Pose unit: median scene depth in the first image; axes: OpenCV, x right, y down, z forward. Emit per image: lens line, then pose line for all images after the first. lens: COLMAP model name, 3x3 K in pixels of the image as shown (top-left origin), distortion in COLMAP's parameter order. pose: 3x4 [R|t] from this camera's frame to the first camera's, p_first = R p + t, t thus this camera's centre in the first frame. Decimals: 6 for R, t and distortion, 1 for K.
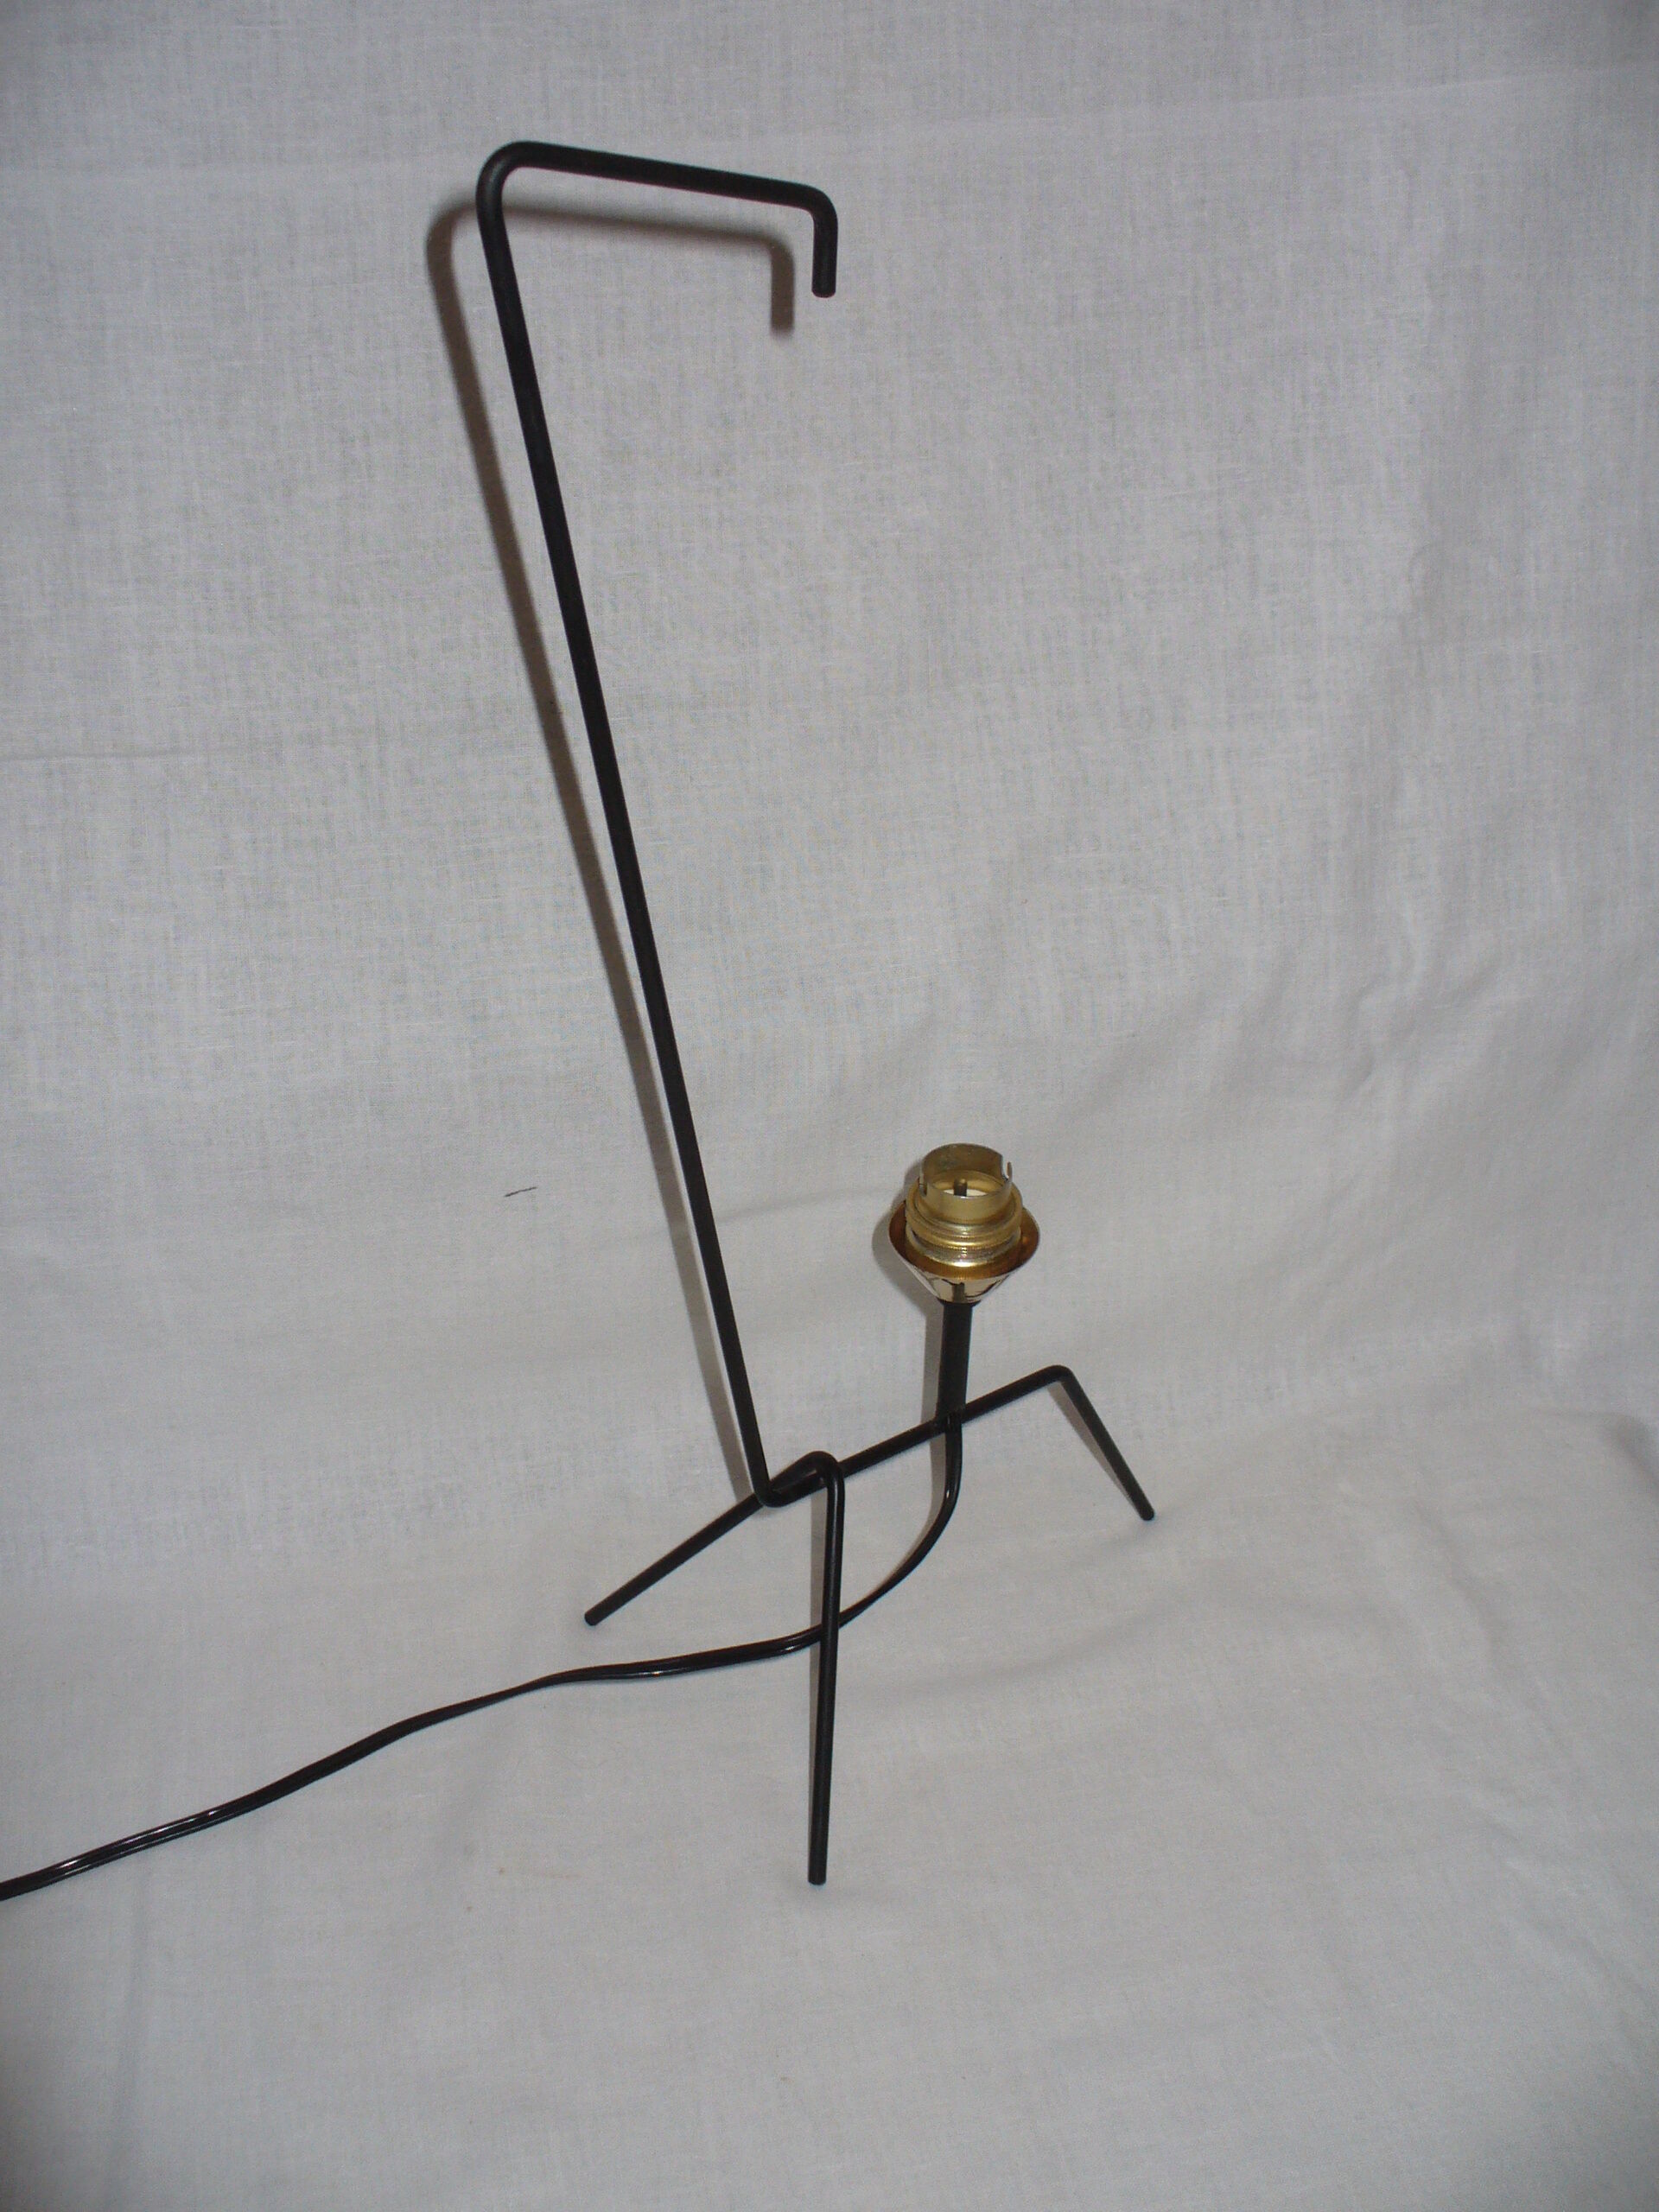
lens RADIAL K [[2495.6, 0, 829.5], [0, 2495.6, 1106.0], [0, 0, 1]] dist [-0.292685, 0.409704]
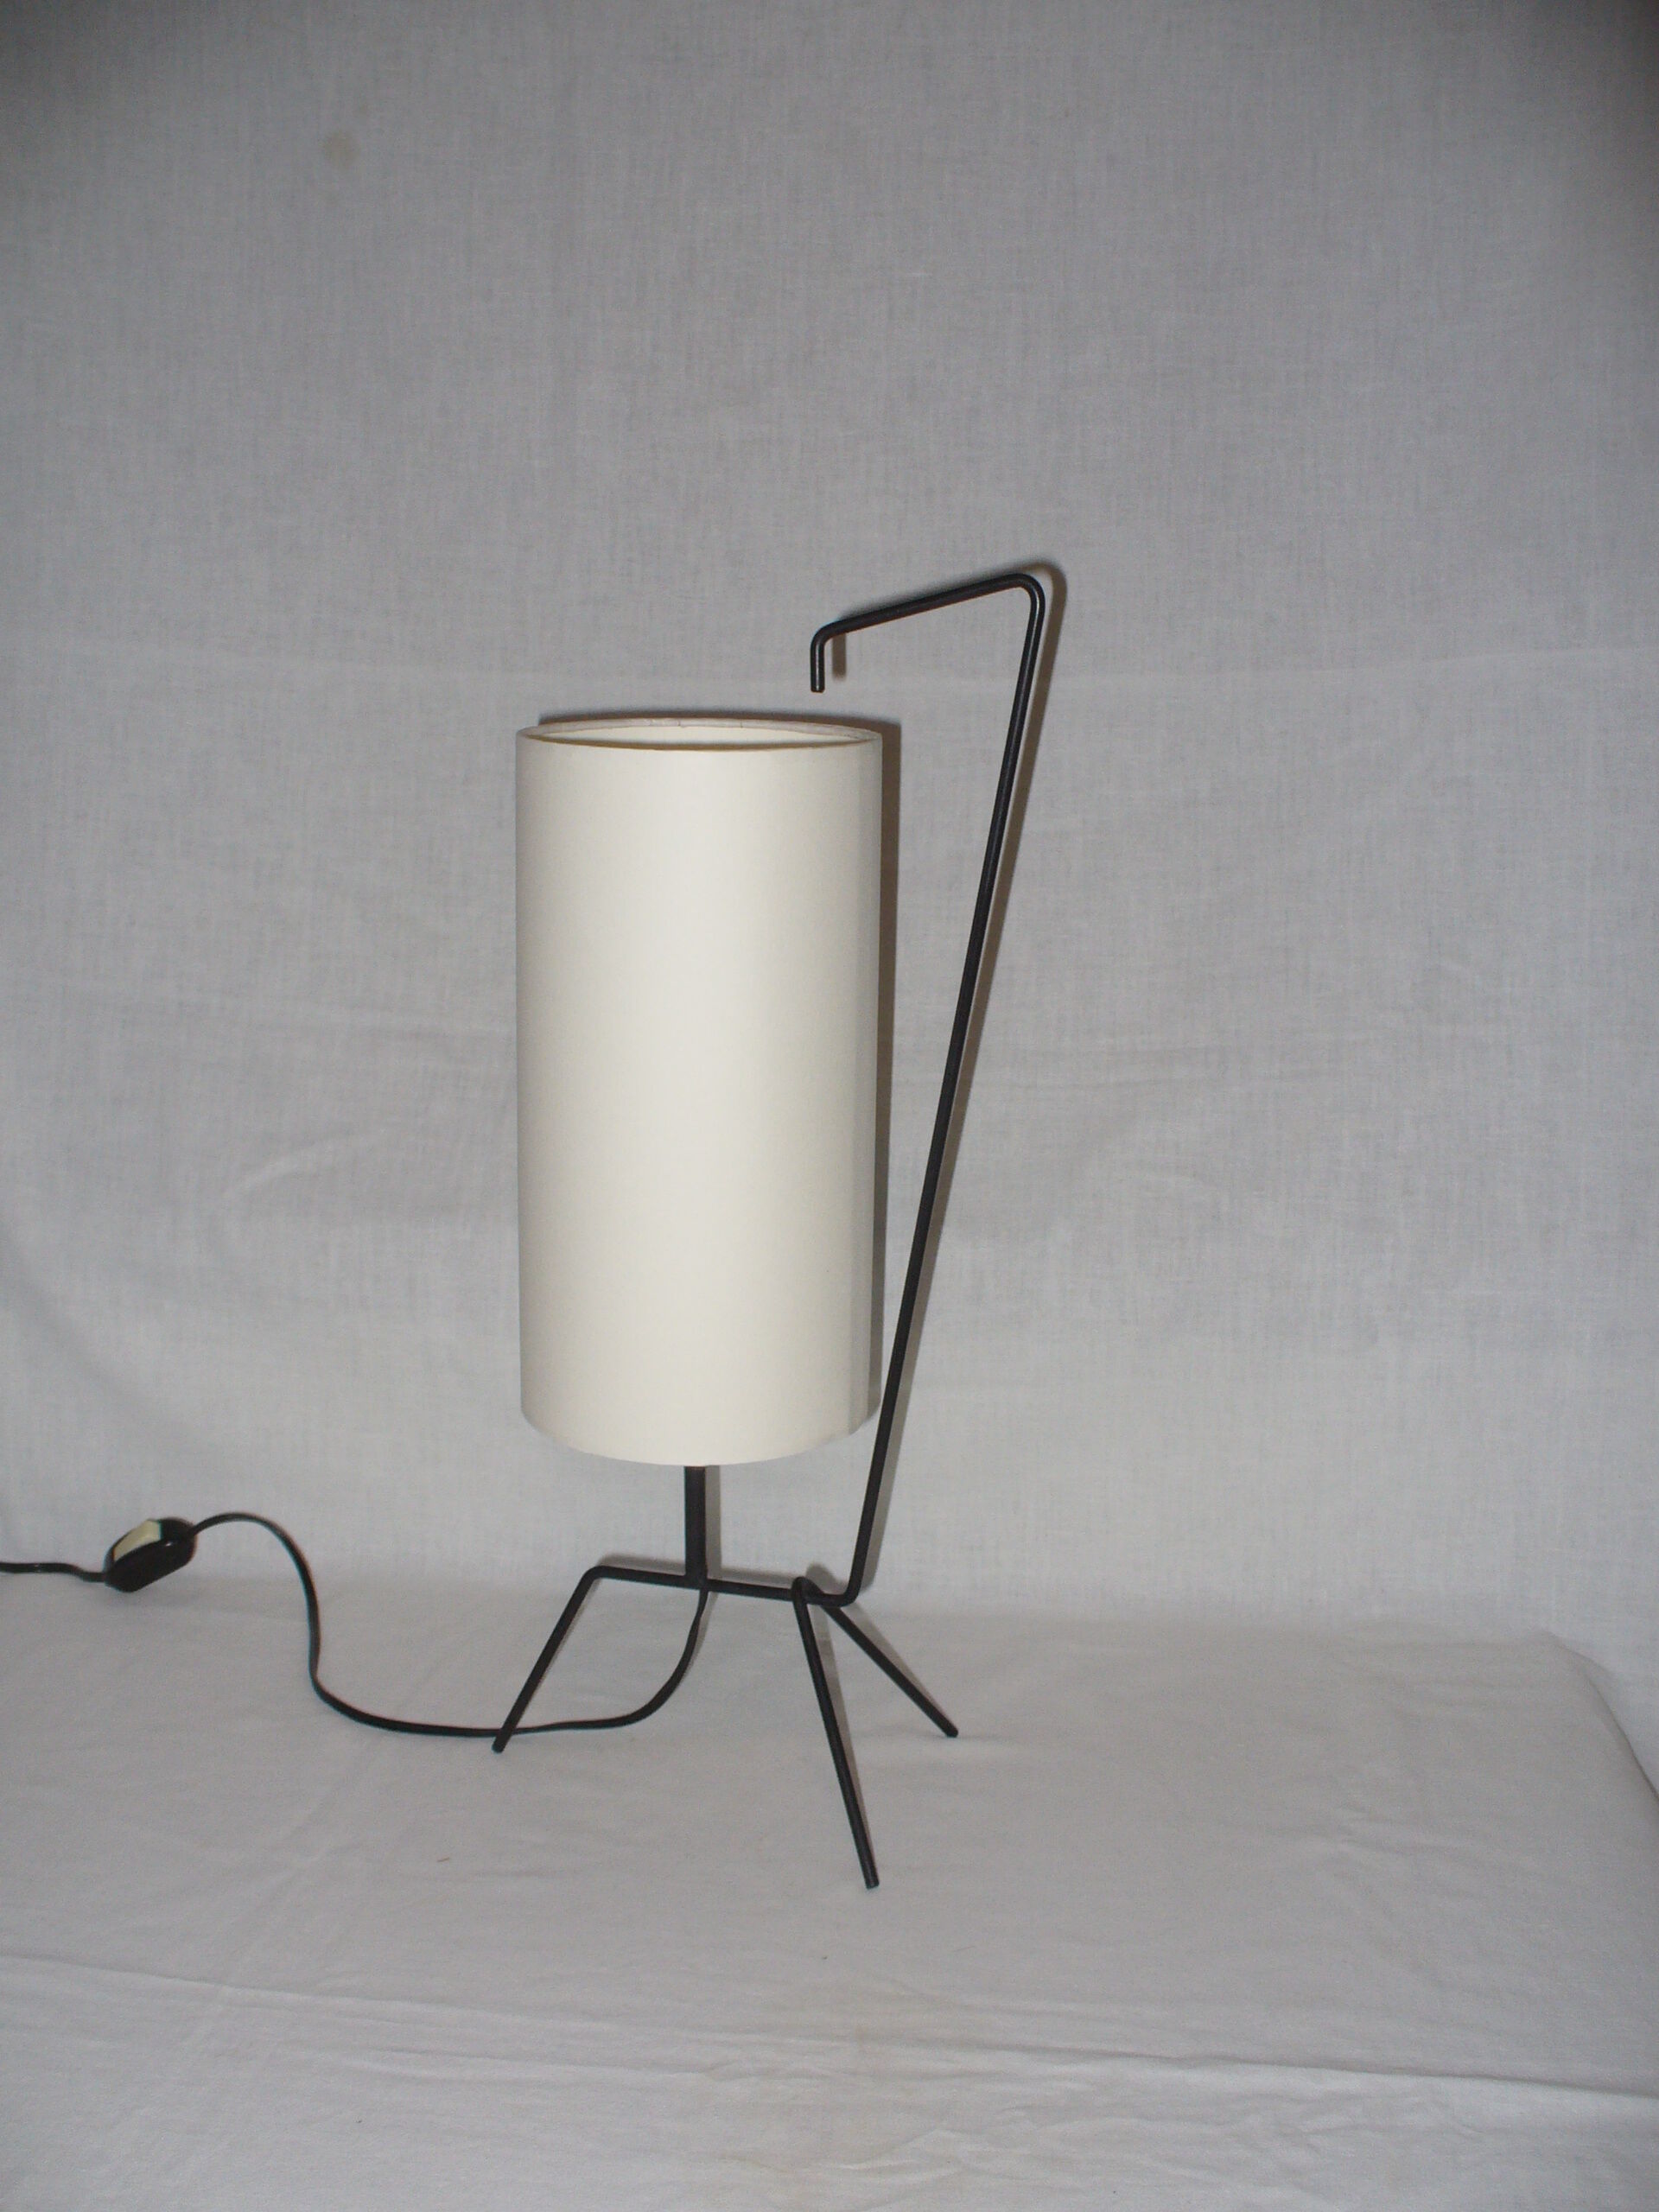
lens RADIAL K [[2483.5, 0, 877.3], [0, 2483.5, 1203.0], [0, 0, 1]] dist [-0.292780, 0.394881]
pose [[0.948267, 0.075476, -0.308372, 0.392708], [-0.166923, 0.944763, -0.282064, 0.364160], [0.270050, 0.318946, 0.908486, -0.354078]]
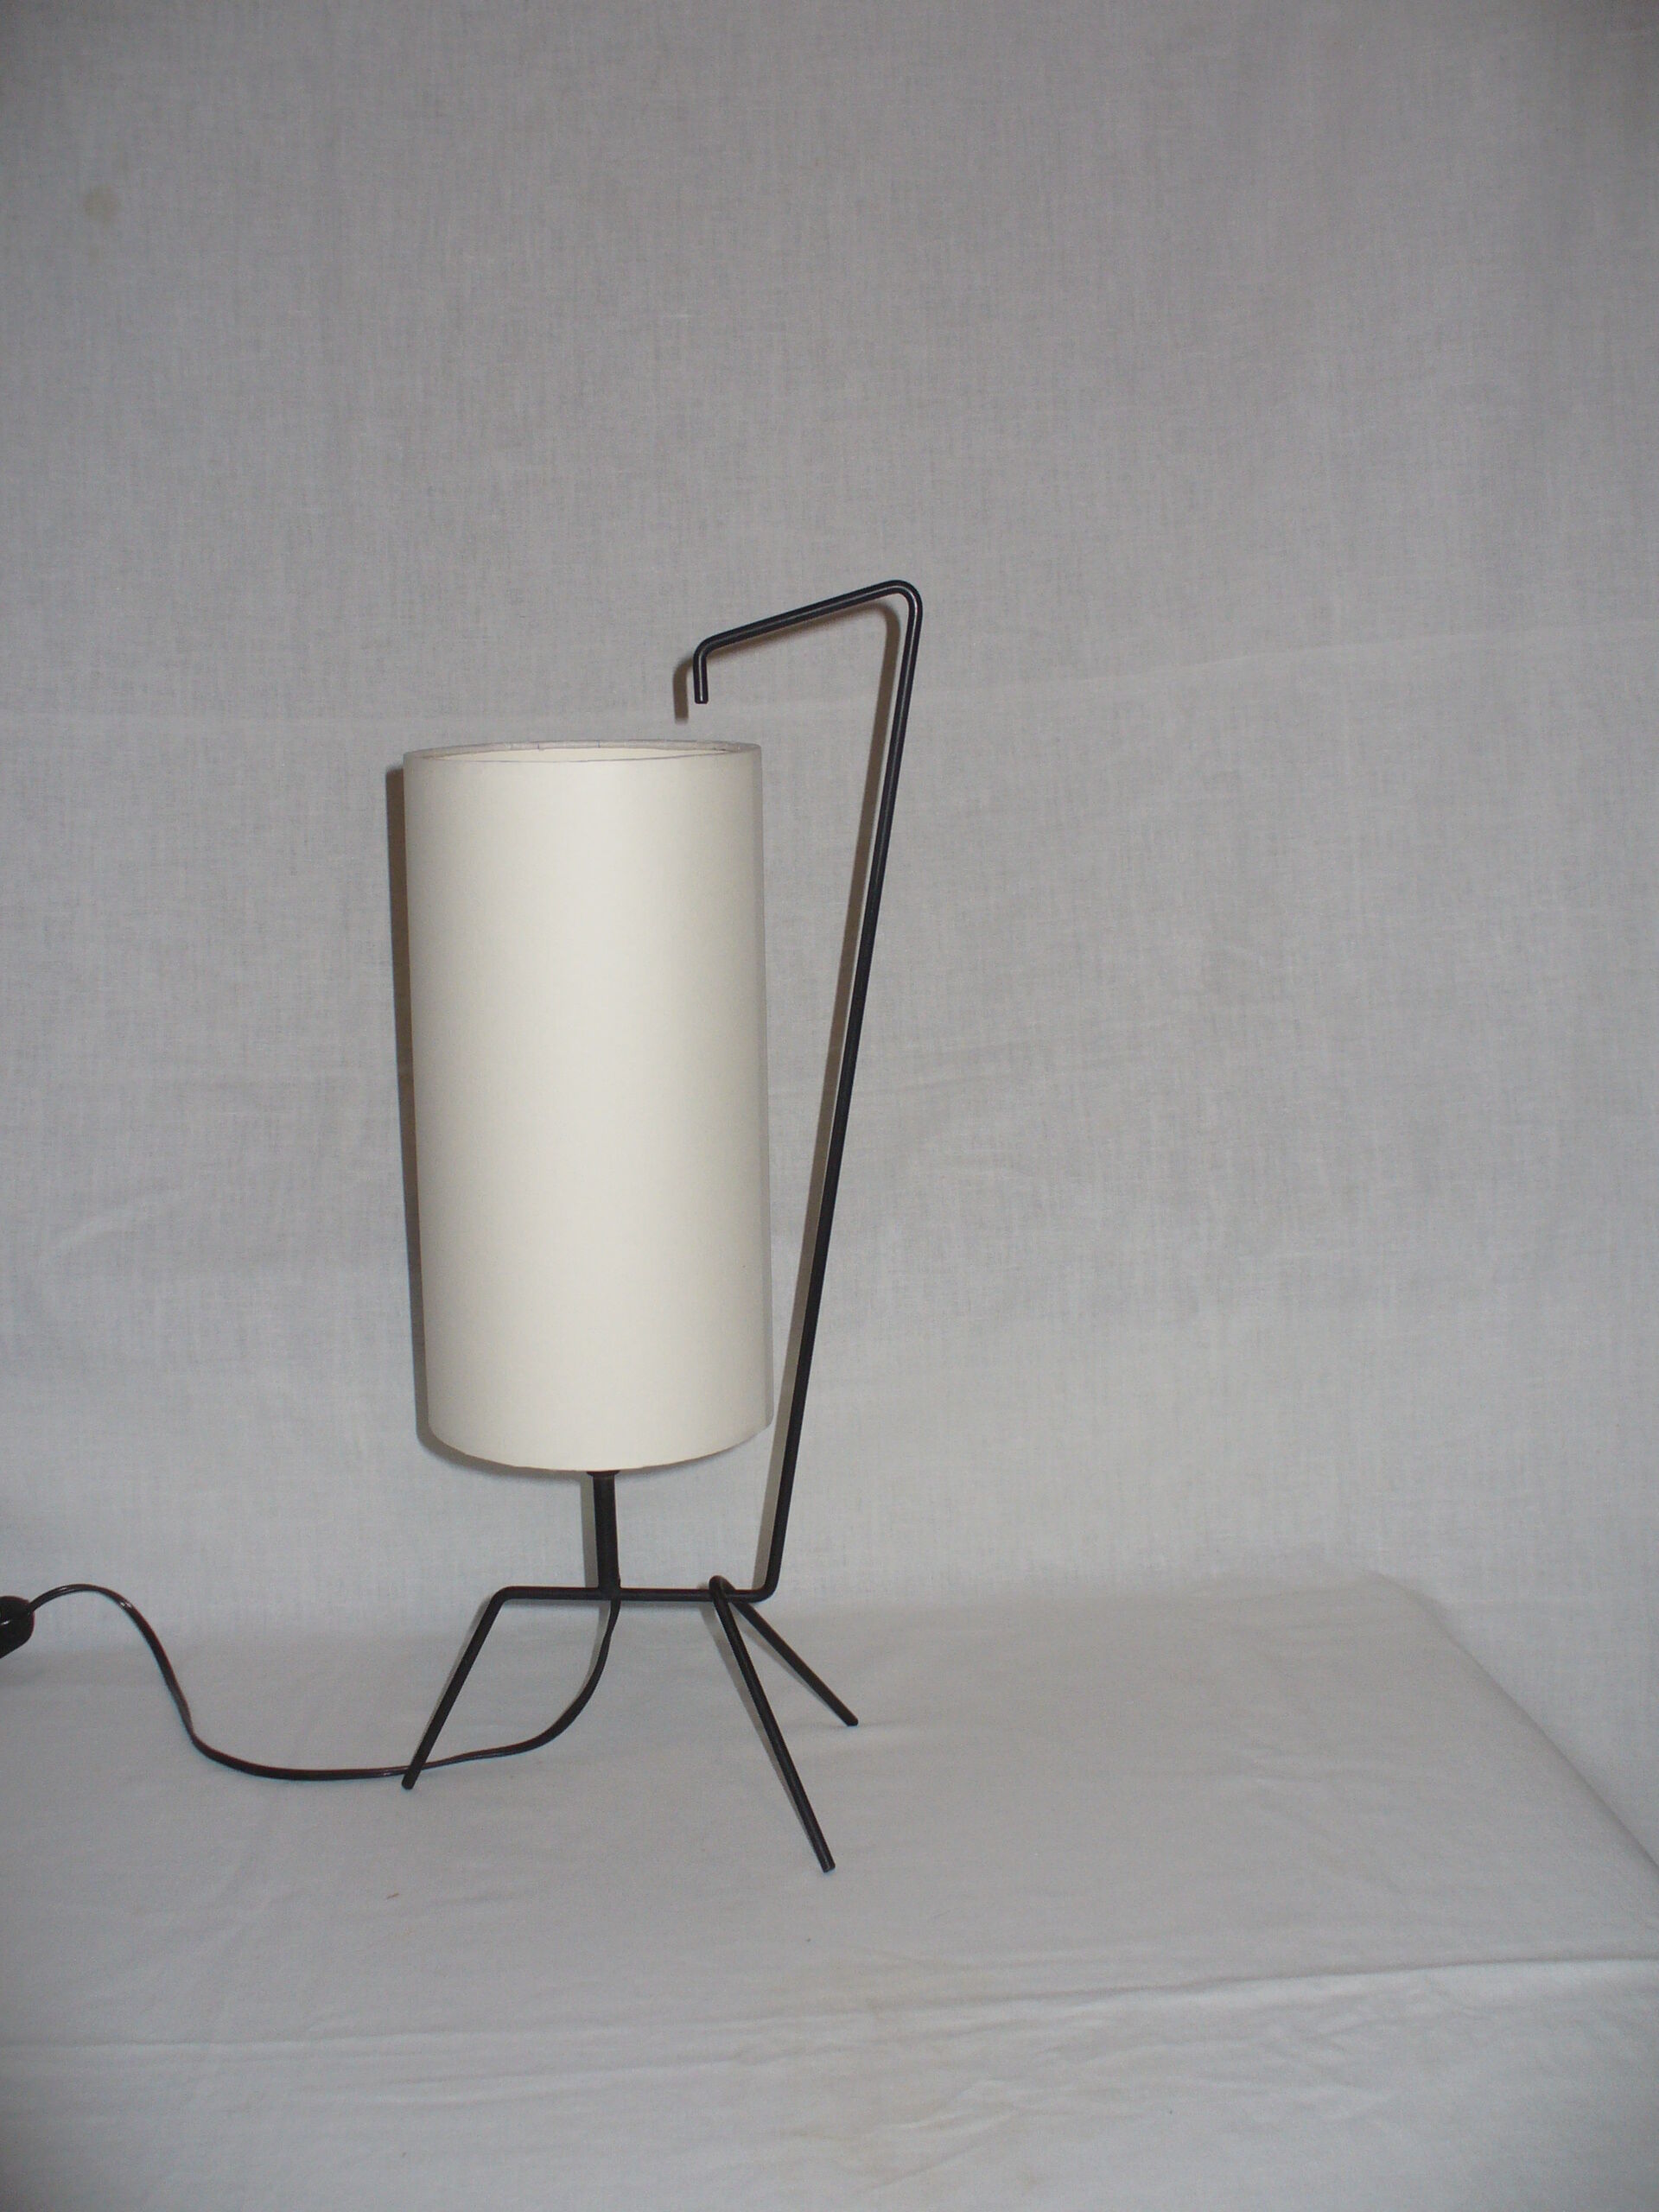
lens RADIAL K [[2495.6, 0, 829.5], [0, 2495.6, 1106.0], [0, 0, 1]] dist [-0.292685, 0.409704]
pose [[0.989804, -0.012692, -0.141868, 0.226267], [-0.040327, 0.930296, -0.364585, 0.431745], [0.136607, 0.366589, 0.920299, -0.415658]]
